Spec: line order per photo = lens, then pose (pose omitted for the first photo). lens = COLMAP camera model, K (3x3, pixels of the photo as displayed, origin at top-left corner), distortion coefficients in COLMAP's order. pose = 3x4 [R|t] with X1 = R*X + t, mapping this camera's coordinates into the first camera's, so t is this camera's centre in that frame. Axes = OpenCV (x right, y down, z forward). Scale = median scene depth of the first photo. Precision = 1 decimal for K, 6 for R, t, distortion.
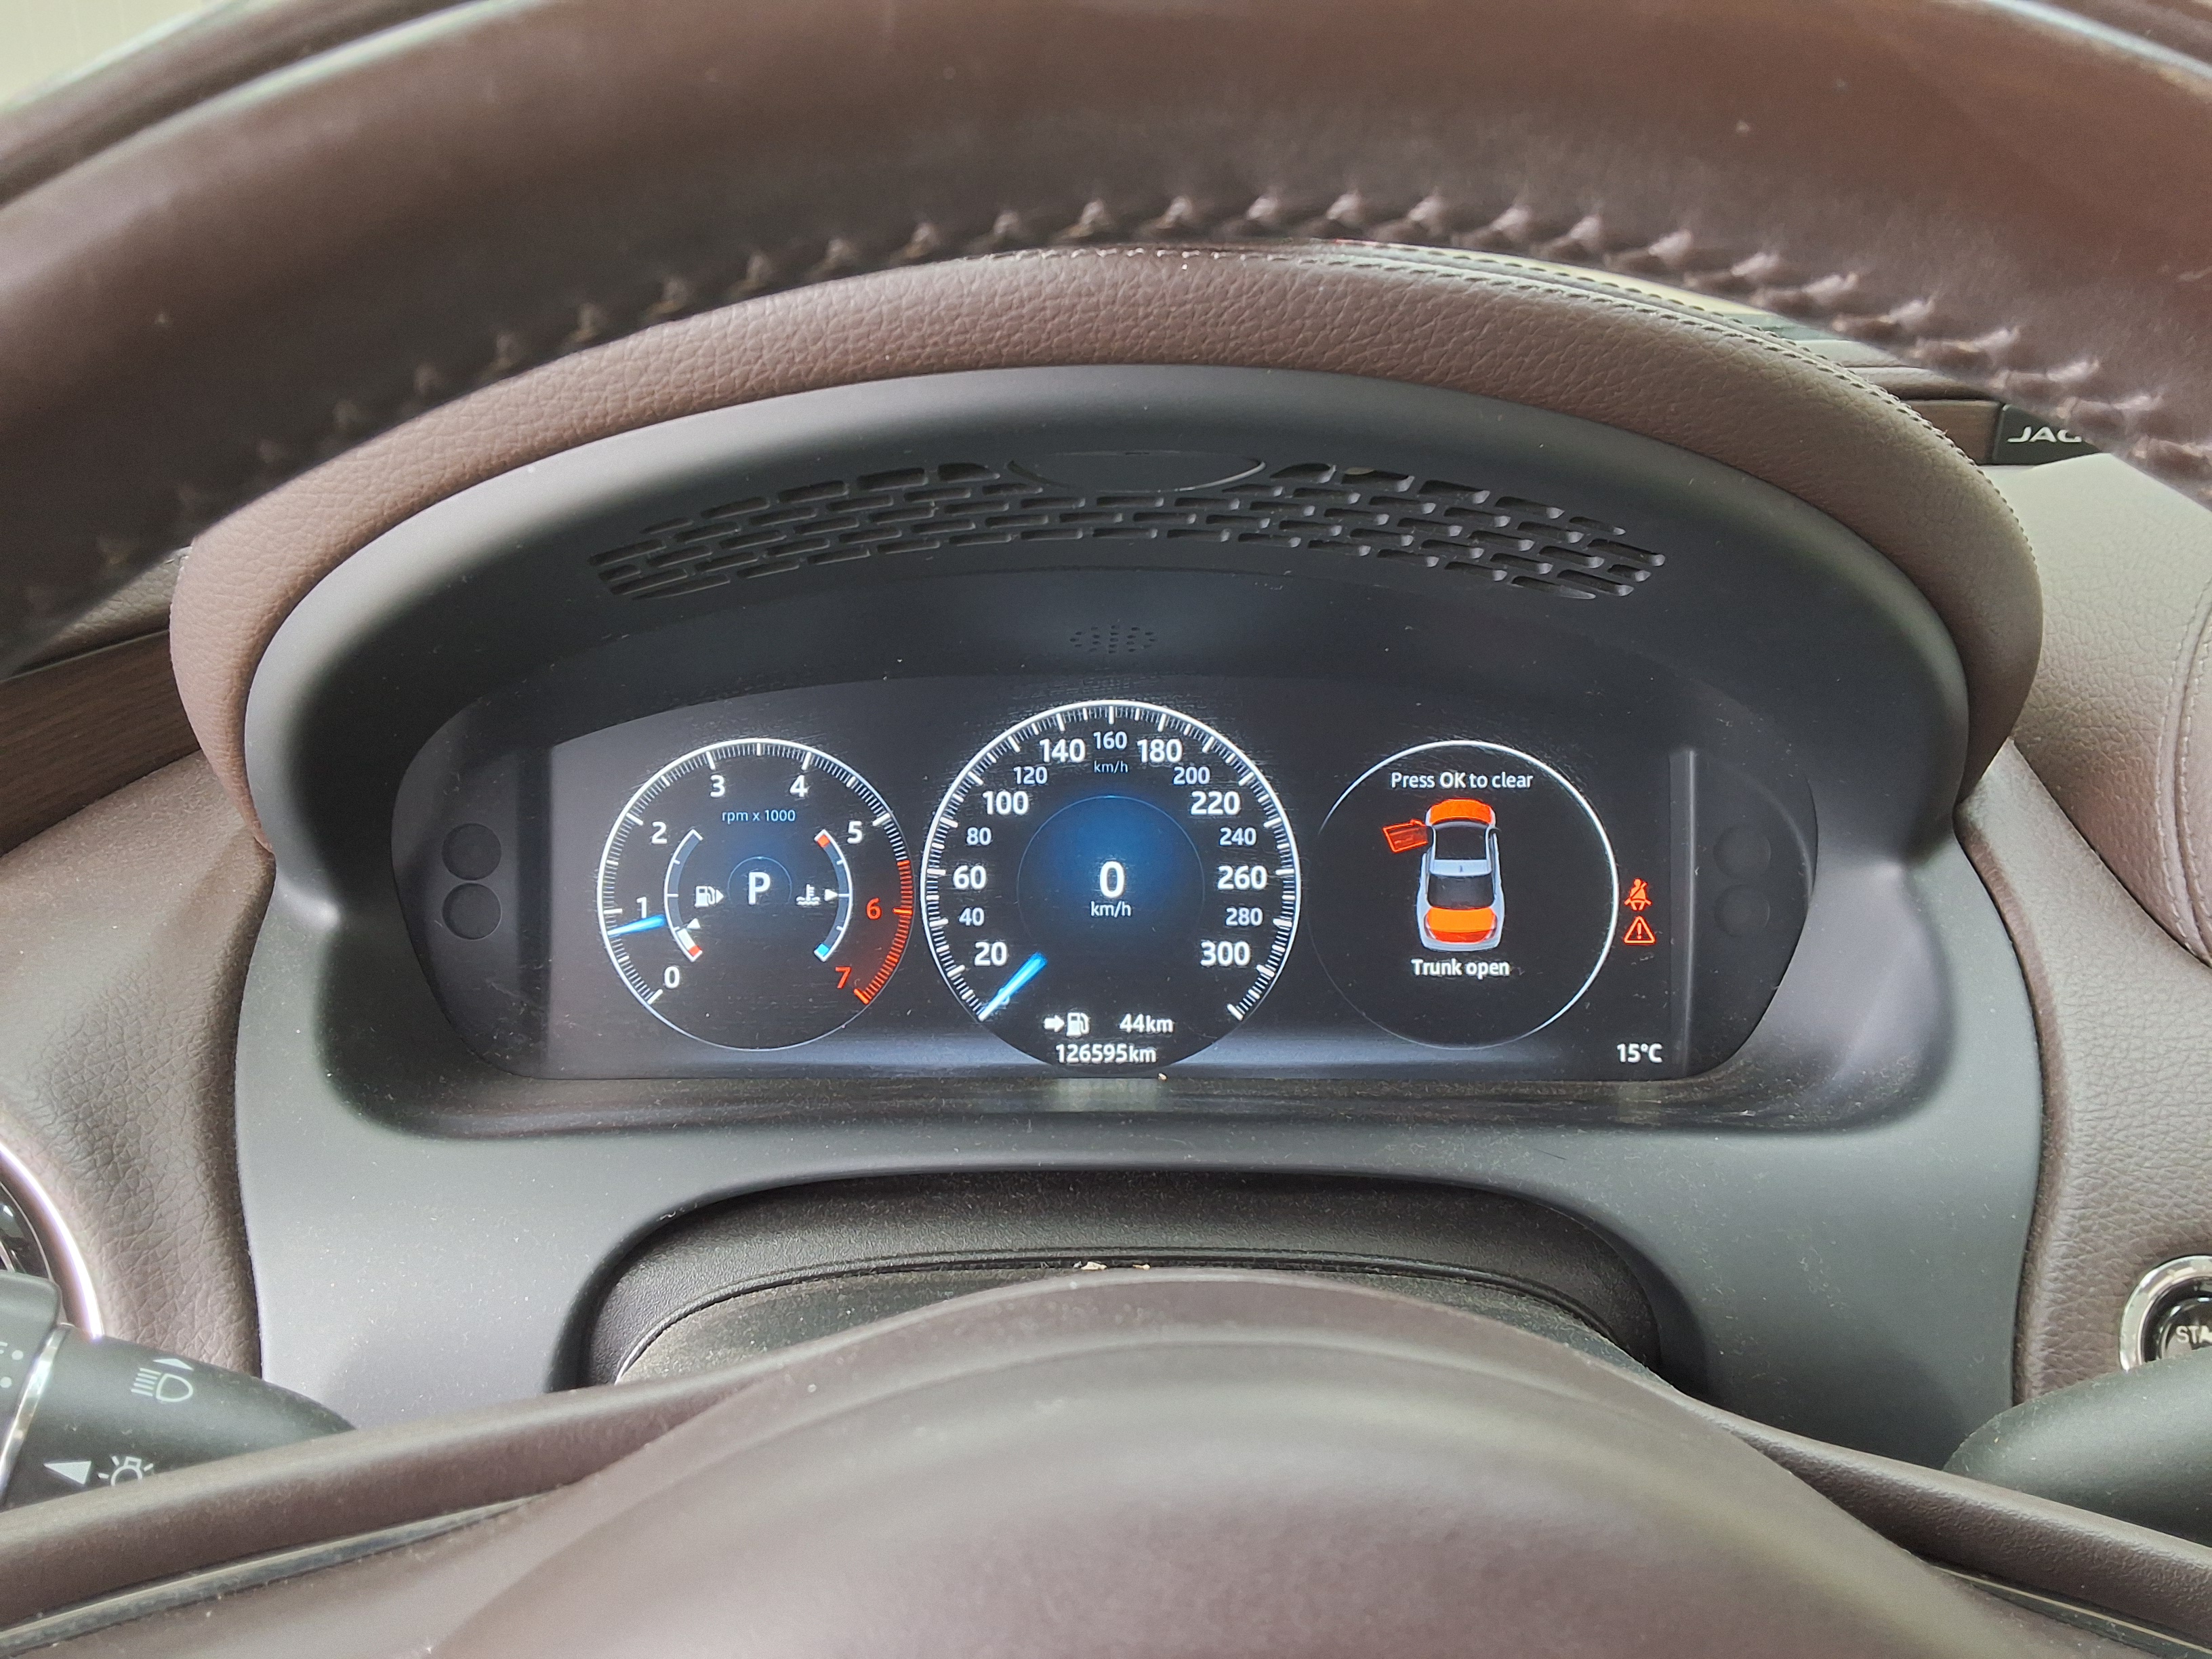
lens RADIAL K [[1772.6, 0, 1072.1], [0, 1772.6, 839.3], [0, 0, 1]] dist [0.133031, -0.228429]
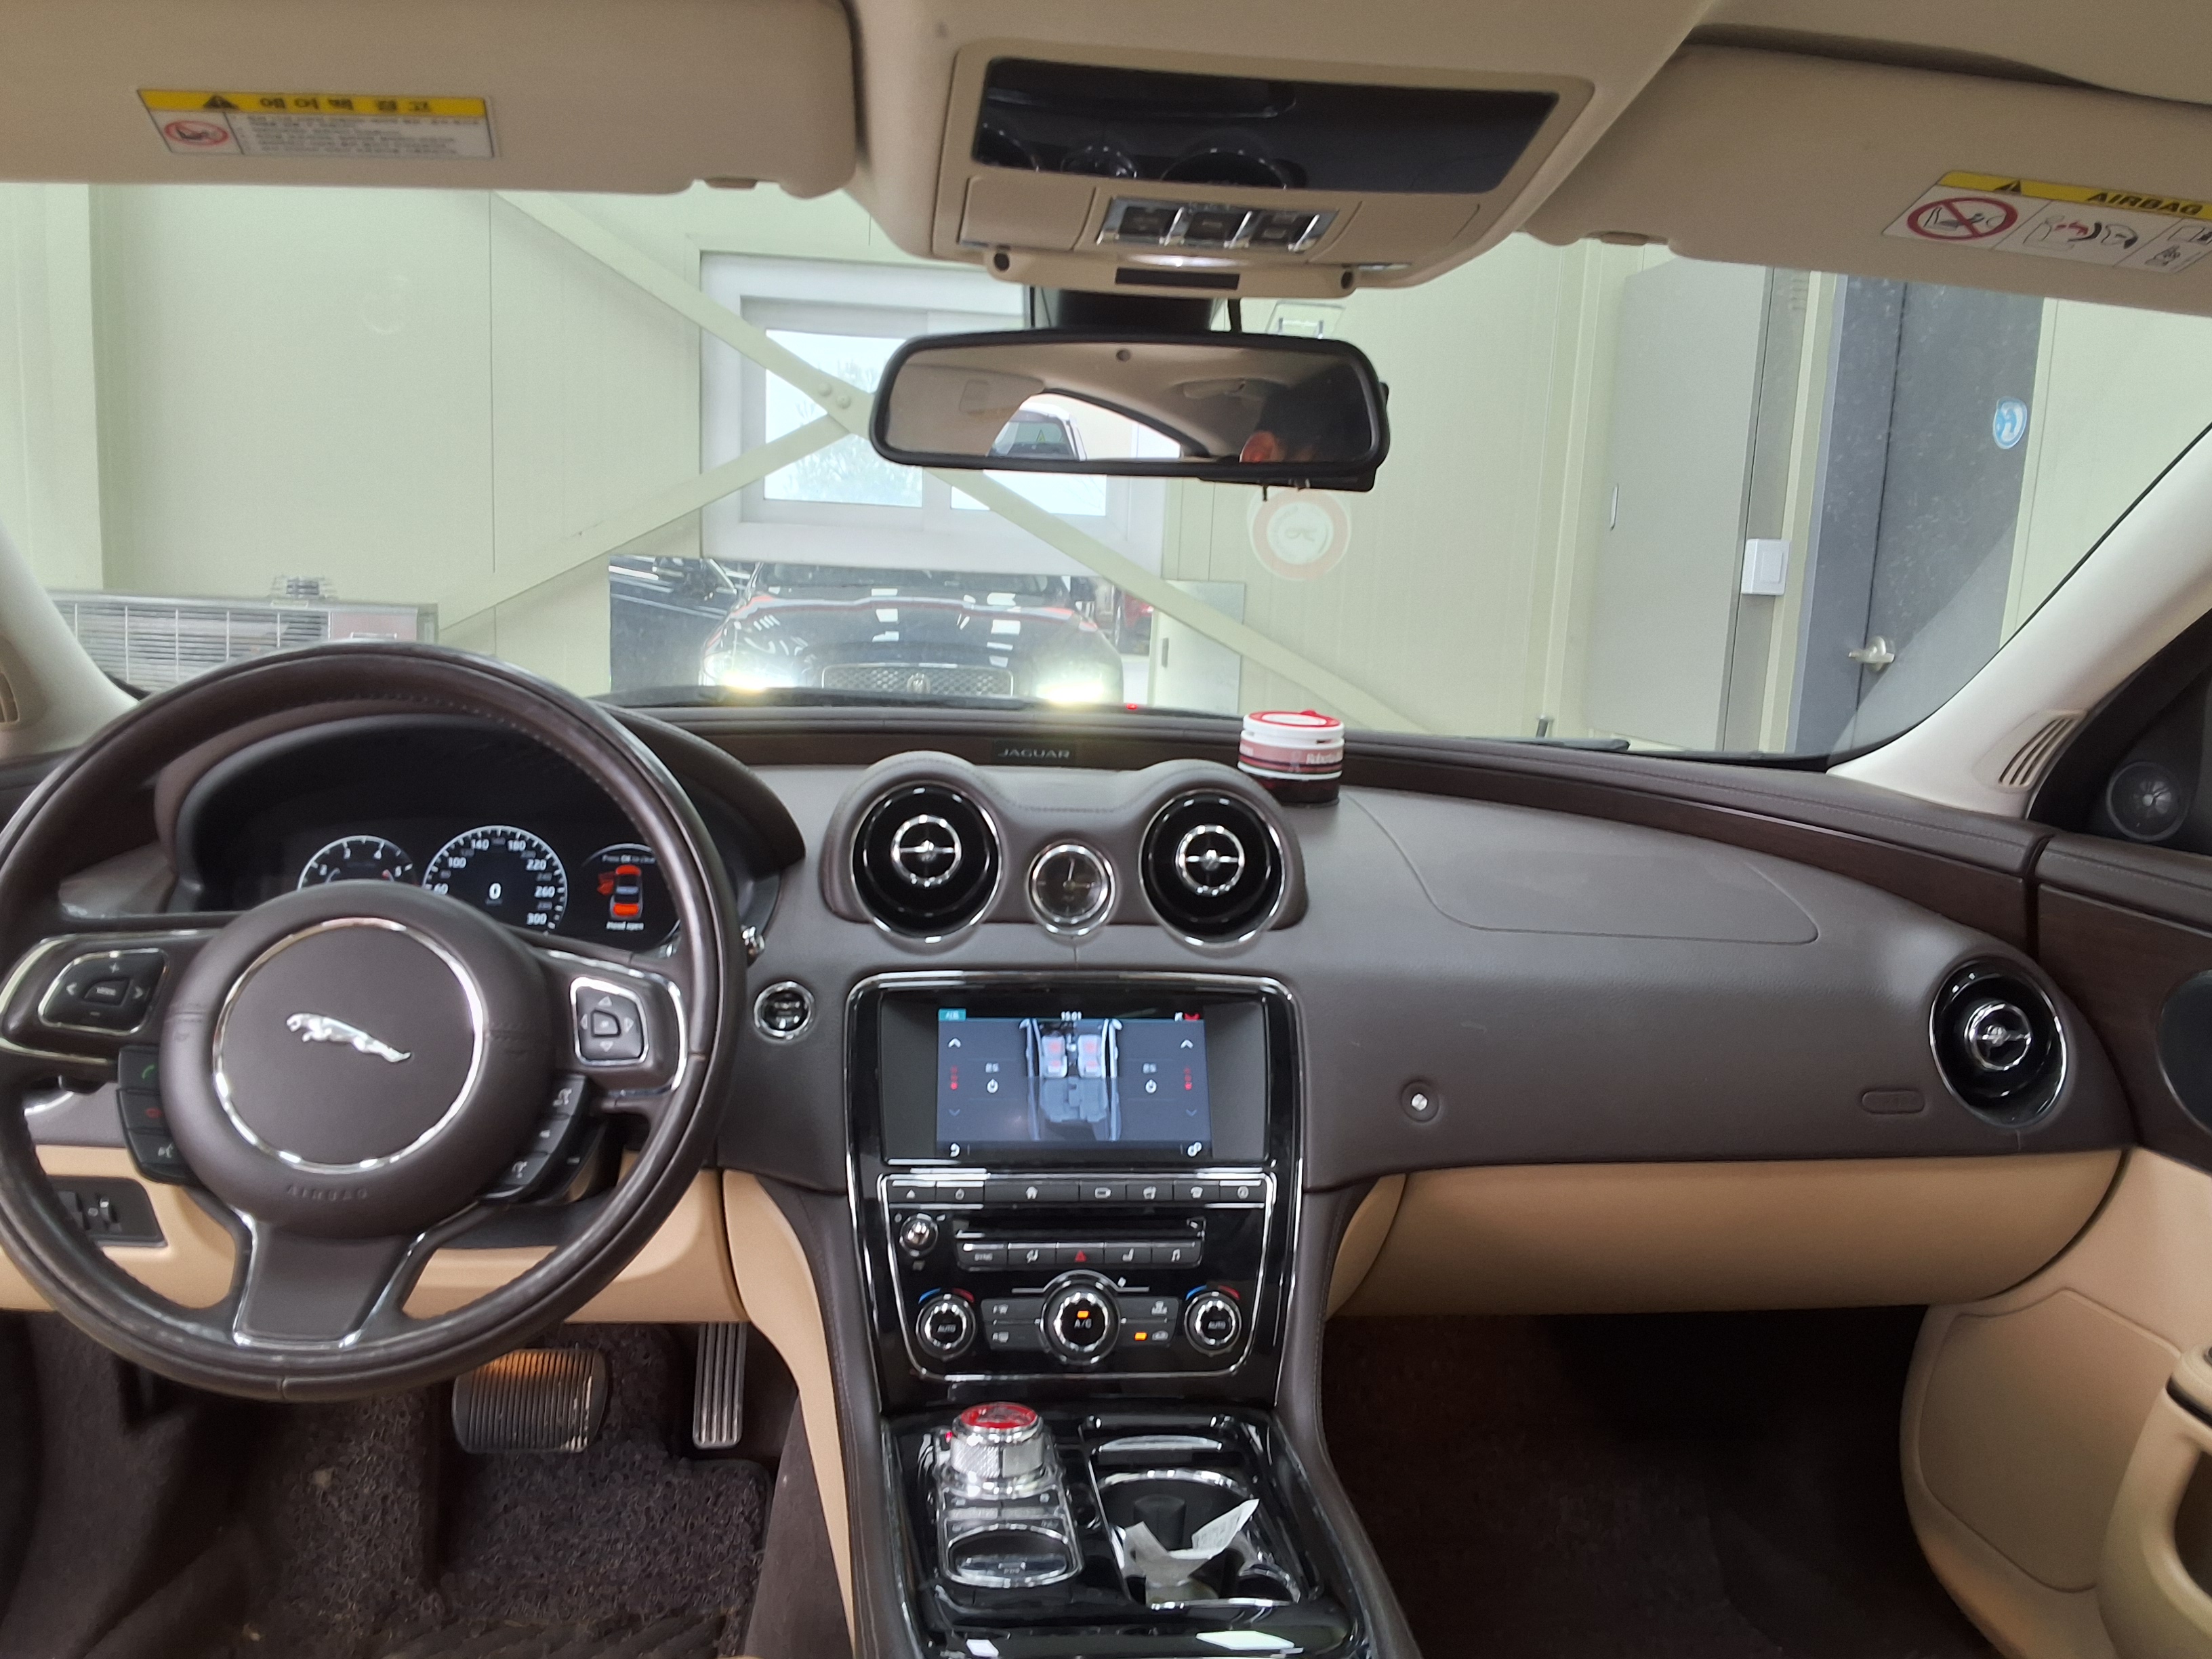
lens RADIAL K [[1772.6, 0, 1072.1], [0, 1772.6, 839.3], [0, 0, 1]] dist [0.133031, -0.228429]
pose [[0.996060, 0.026102, 0.084753, 0.673022], [-0.011224, 0.985121, -0.171493, 0.408584], [-0.087968, 0.169866, 0.981533, -1.808325]]
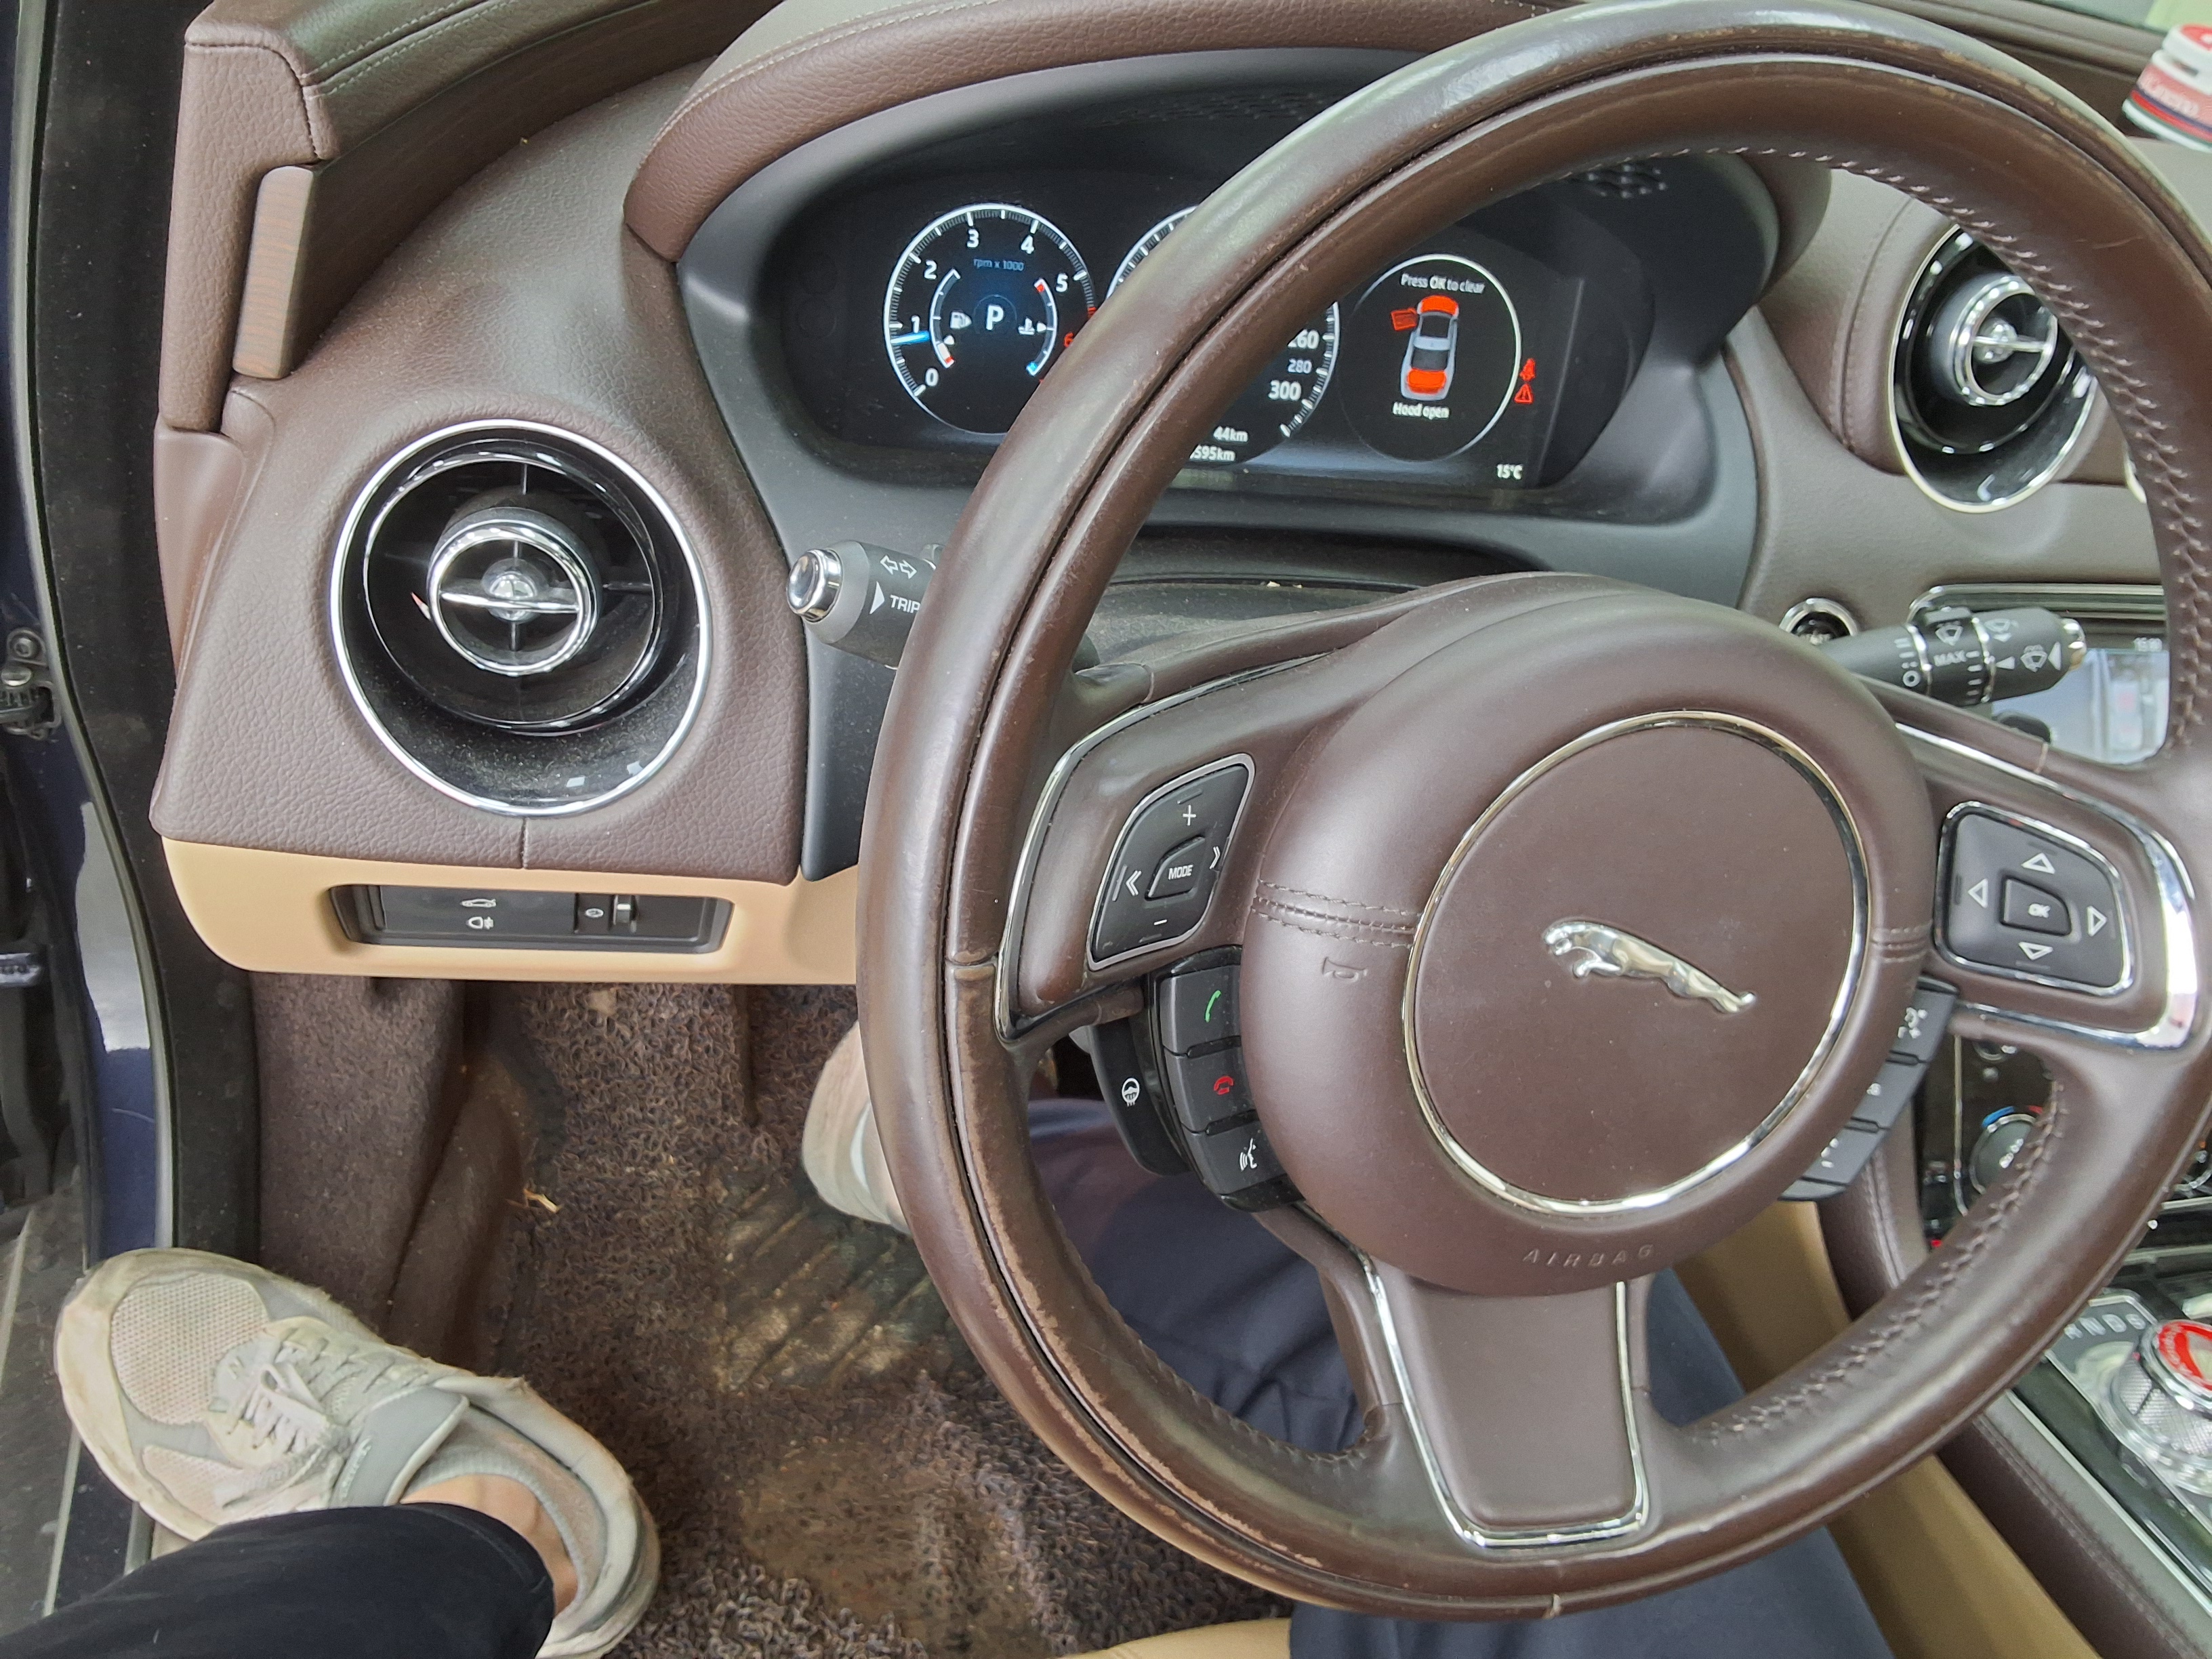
lens RADIAL K [[1772.6, 0, 1072.1], [0, 1772.6, 839.3], [0, 0, 1]] dist [0.133031, -0.228429]
pose [[0.952142, 0.001502, 0.305653, -0.553184], [-0.106309, 0.939183, 0.326549, -0.055298], [-0.286574, -0.343415, 0.894395, -0.444791]]
